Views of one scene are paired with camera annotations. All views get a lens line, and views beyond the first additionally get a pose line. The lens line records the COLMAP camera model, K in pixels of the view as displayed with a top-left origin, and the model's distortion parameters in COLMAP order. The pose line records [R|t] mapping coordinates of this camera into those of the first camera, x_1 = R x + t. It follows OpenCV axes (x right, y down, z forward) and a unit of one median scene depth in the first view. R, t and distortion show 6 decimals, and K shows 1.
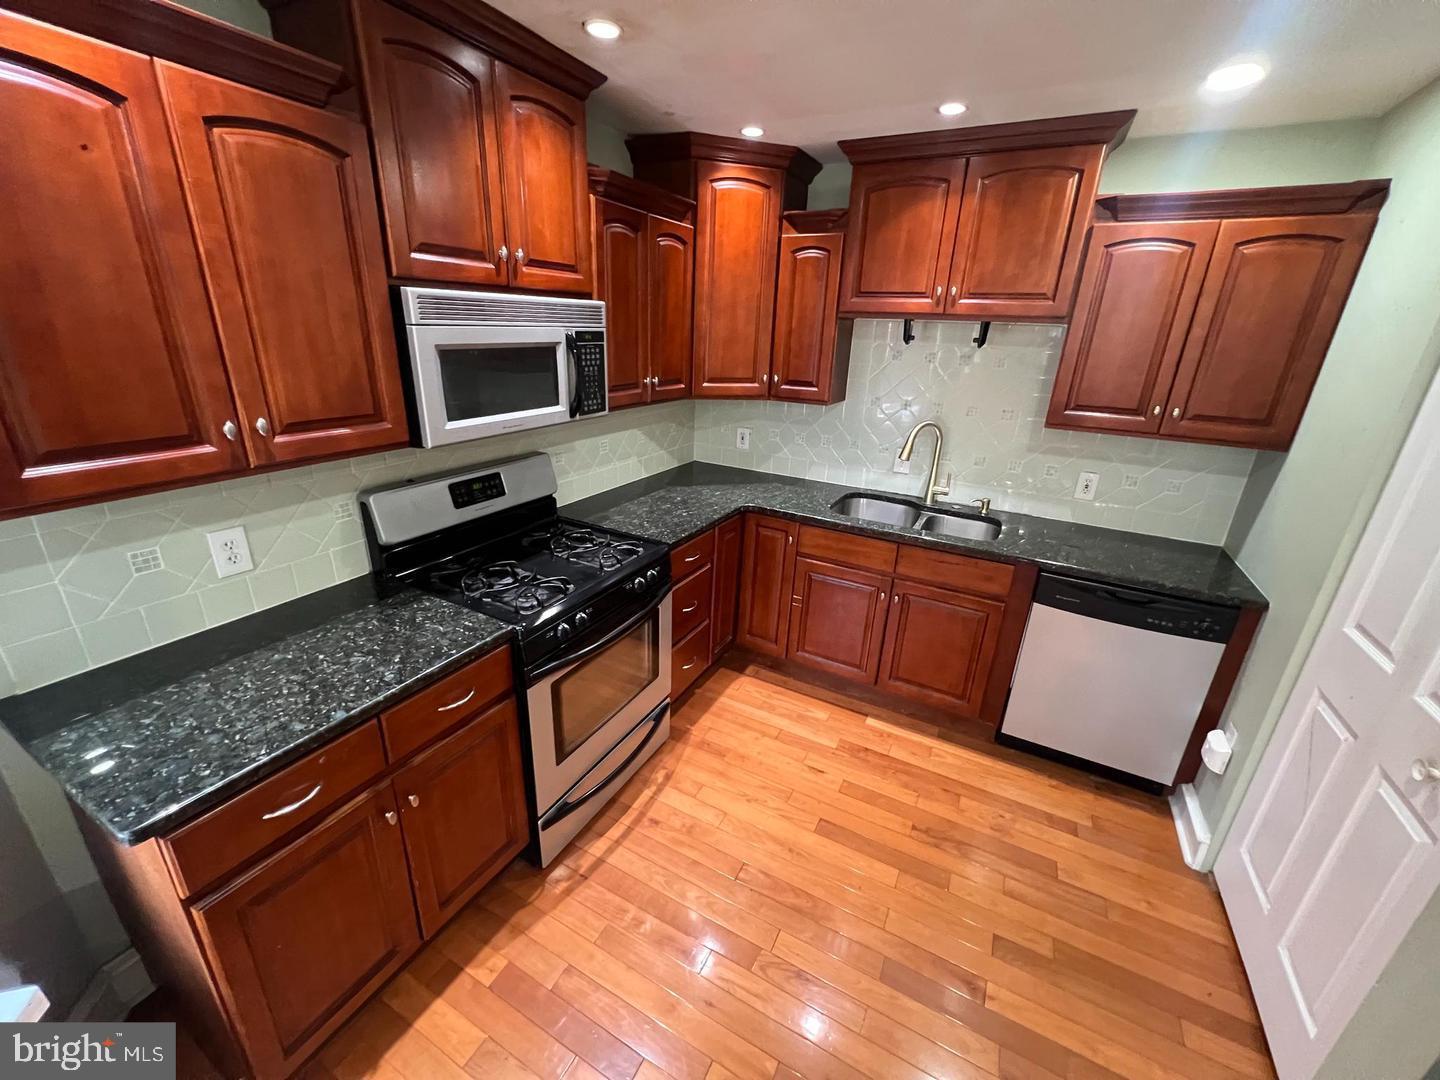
lens RADIAL K [[574.7, 0, 716.7], [0, 574.7, 535.9], [0, 0, 1]] dist [-0.002198, -0.000094]
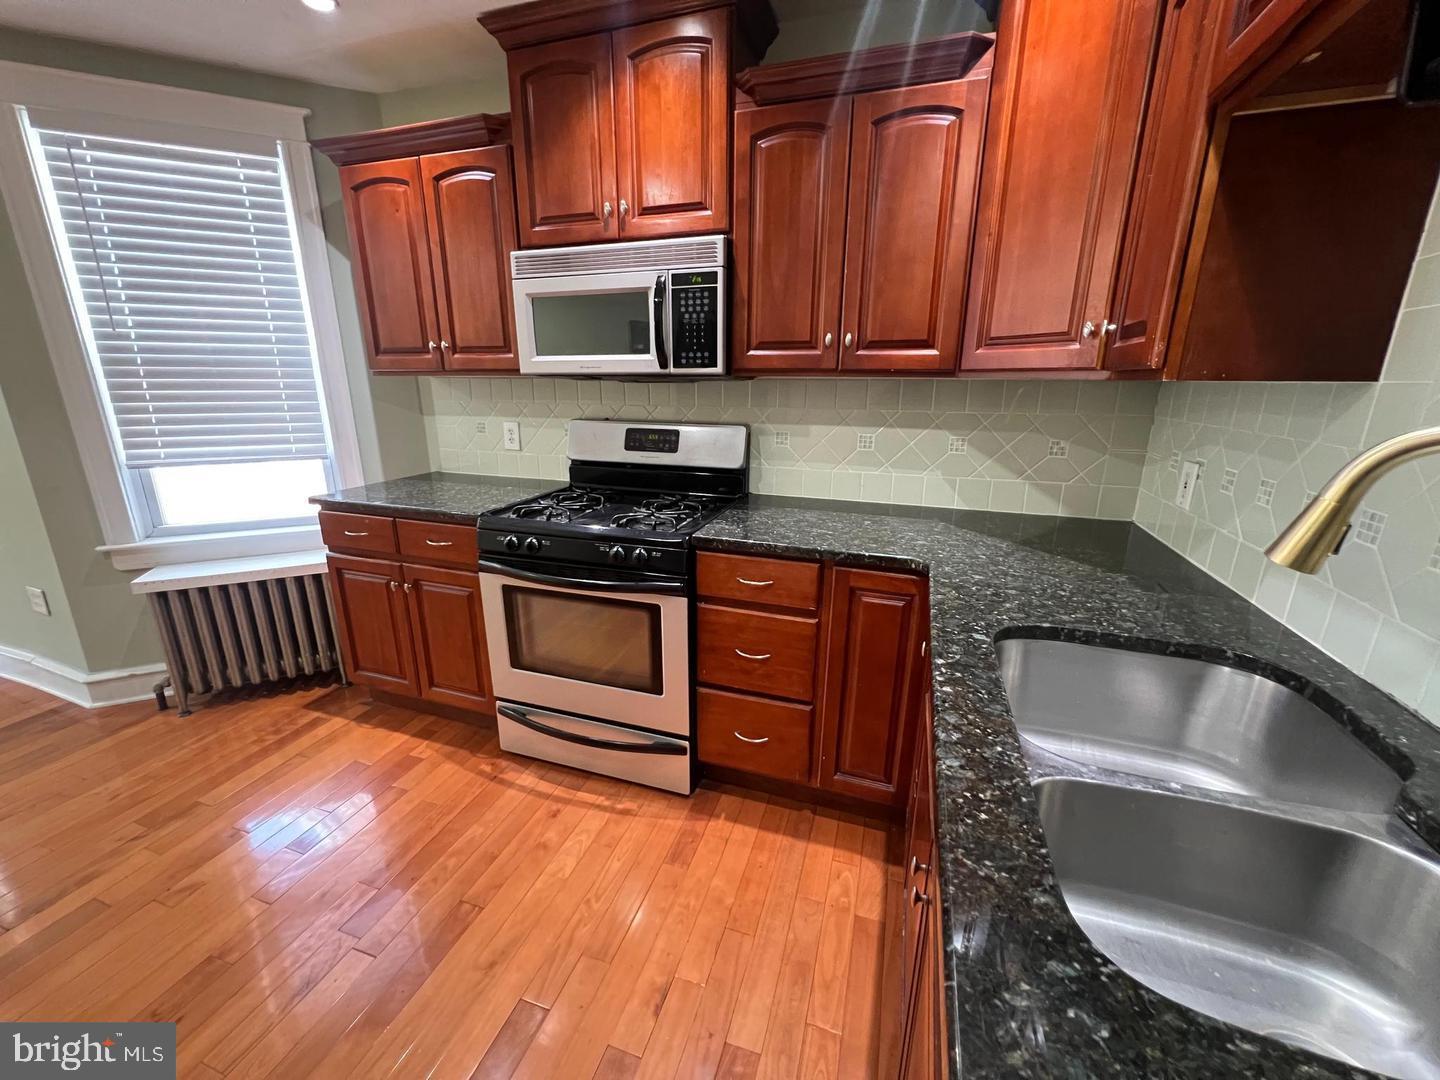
lens RADIAL K [[574.7, 0, 716.7], [0, 574.7, 535.9], [0, 0, 1]] dist [-0.002198, -0.000094]
pose [[0.169497, 0.228800, -0.958604, 0.658201], [-0.339826, 0.926593, 0.161073, -0.121809], [0.925089, 0.298457, 0.234807, 0.856767]]
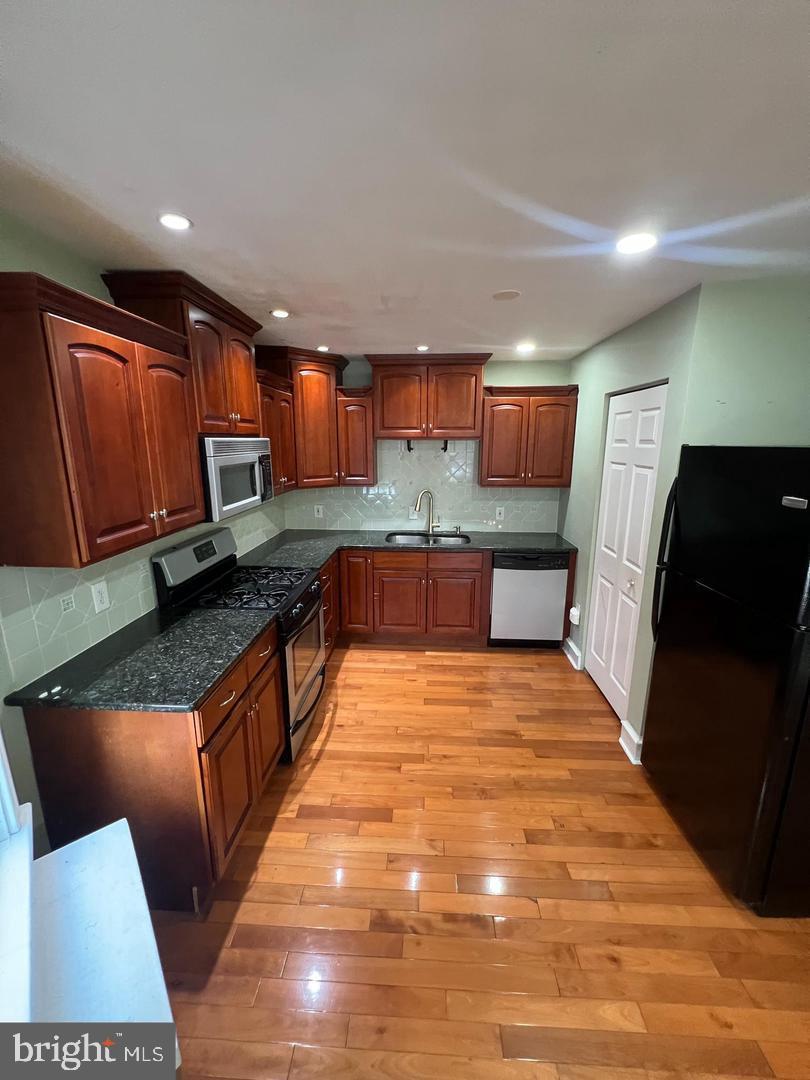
lens RADIAL K [[431.0, 0, 407.3], [0, 431.0, 537.4], [0, 0, 1]] dist [-0.002198, -0.000094]
pose [[0.903492, -0.129924, 0.408438, -0.367493], [0.179714, 0.979969, -0.085811, 0.085500], [-0.389108, 0.150931, 0.908744, -0.328654]]
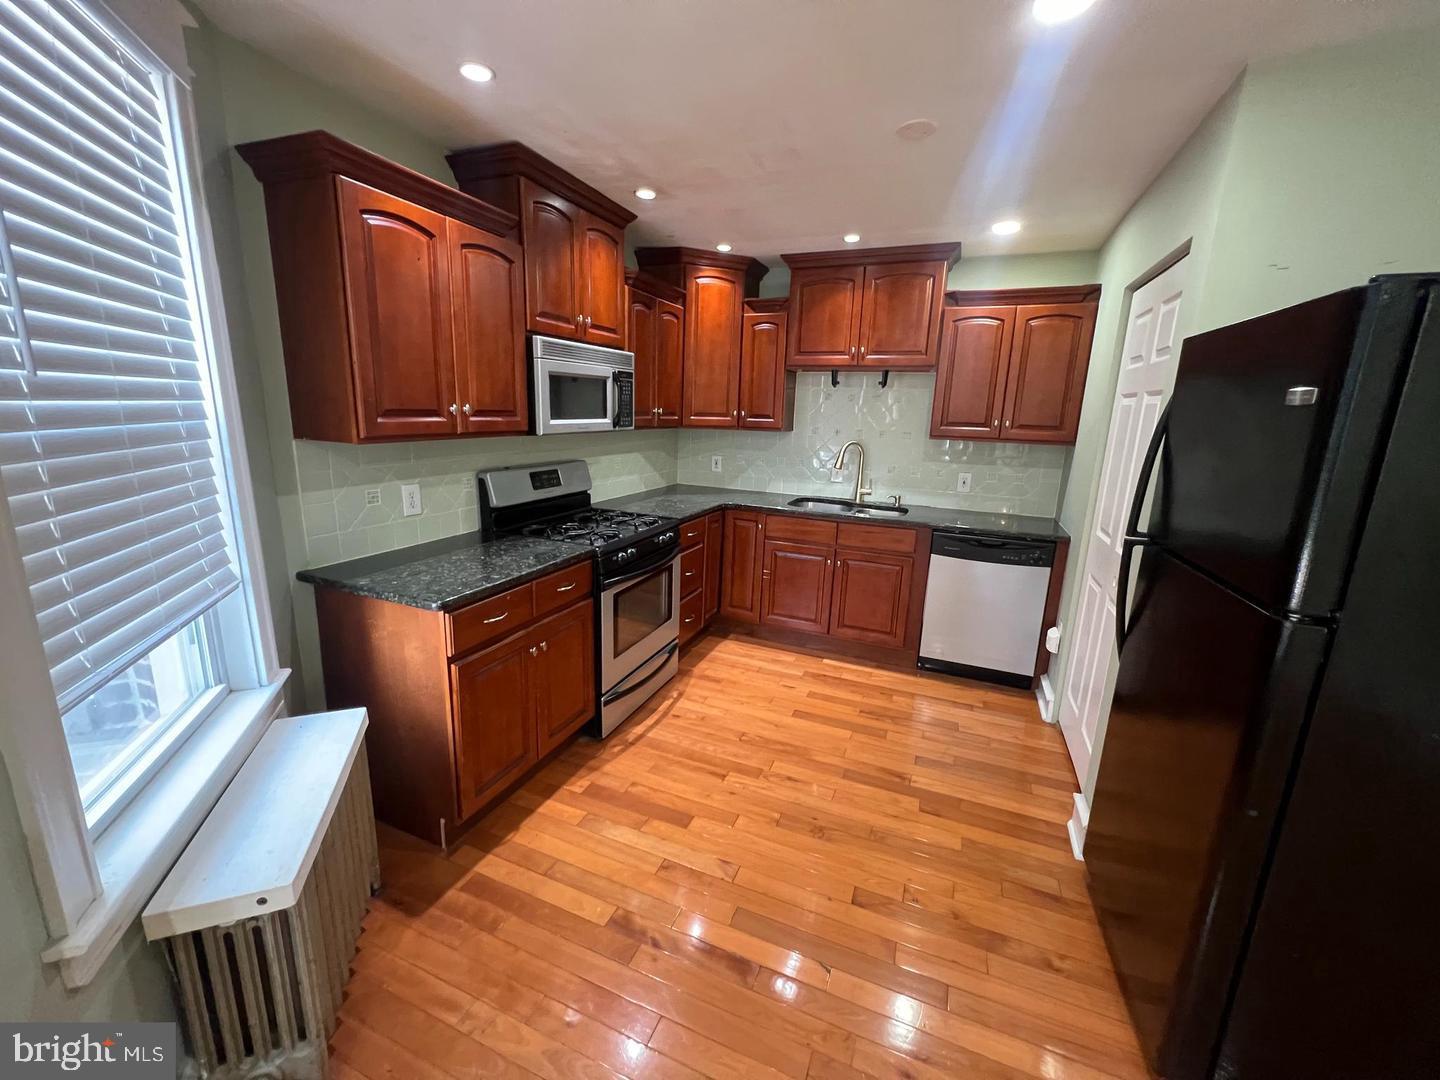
lens RADIAL K [[574.7, 0, 716.7], [0, 574.7, 535.9], [0, 0, 1]] dist [-0.002198, -0.000094]
pose [[0.995056, -0.026667, 0.095672, -0.126156], [0.038733, 0.991201, -0.126573, 0.239545], [-0.091455, 0.129653, 0.987333, -0.396693]]
